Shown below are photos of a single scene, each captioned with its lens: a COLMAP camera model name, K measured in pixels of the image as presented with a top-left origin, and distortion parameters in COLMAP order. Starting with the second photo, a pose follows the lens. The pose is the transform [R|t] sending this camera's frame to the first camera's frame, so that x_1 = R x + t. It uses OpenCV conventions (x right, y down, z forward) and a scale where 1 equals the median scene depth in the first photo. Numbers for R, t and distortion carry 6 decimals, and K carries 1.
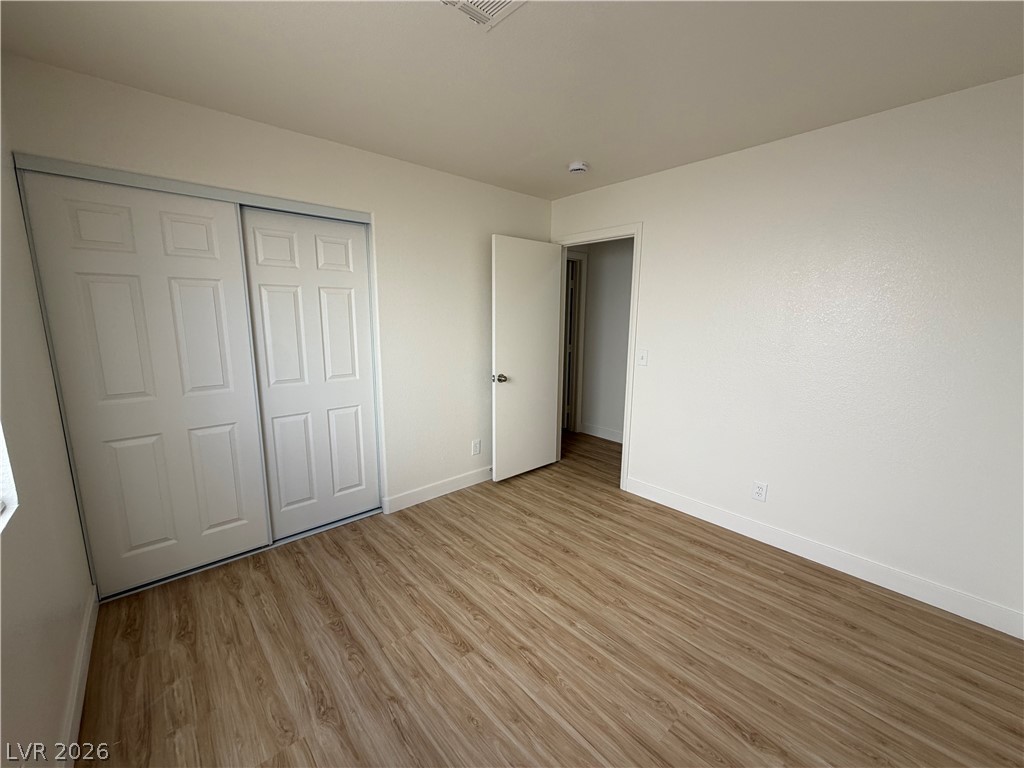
lens RADIAL K [[409.5, 0, 513.4], [0, 409.5, 380.4], [0, 0, 1]] dist [0.000355, 0.000262]
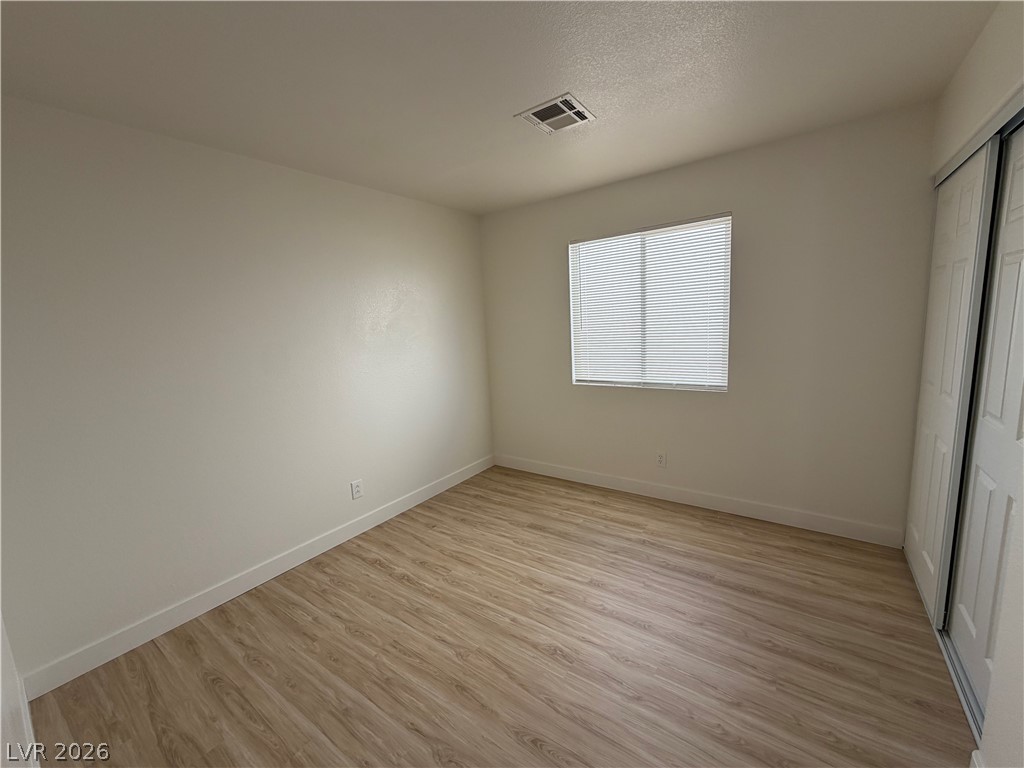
lens RADIAL K [[409.5, 0, 511.6], [0, 409.5, 384.2], [0, 0, 1]] dist [0.000355, 0.000262]
pose [[-0.976540, 0.079257, -0.200218, 0.316893], [0.013814, 0.950944, 0.309056, -0.309141], [0.214891, 0.299040, -0.929730, 1.831349]]
